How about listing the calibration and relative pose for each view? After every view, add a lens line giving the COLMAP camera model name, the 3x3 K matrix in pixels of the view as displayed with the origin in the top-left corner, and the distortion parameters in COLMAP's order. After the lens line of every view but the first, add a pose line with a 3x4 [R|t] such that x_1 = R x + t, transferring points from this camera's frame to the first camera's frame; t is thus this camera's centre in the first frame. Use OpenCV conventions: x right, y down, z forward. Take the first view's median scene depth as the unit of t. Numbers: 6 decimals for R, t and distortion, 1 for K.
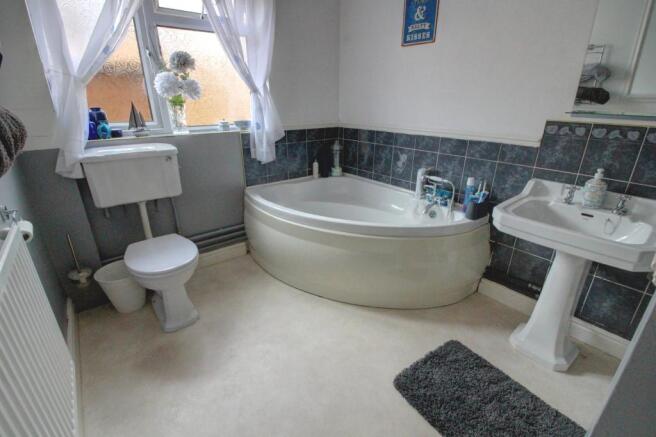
lens RADIAL K [[305.4, 0, 327.9], [0, 305.4, 215.4], [0, 0, 1]] dist [-0.008956, -0.003845]
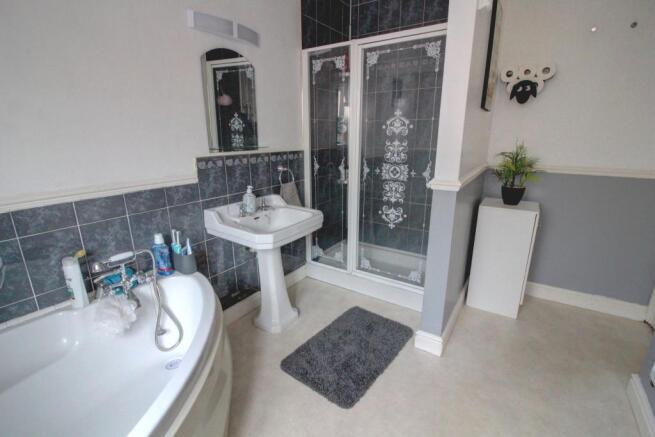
lens RADIAL K [[305.0, 0, 327.9], [0, 305.0, 223.2], [0, 0, 1]] dist [-0.008956, -0.003845]
pose [[-0.325087, -0.237076, 0.915485, -0.487534], [0.369830, 0.859099, 0.353800, -0.317544], [-0.870370, 0.453590, -0.191604, 0.886636]]
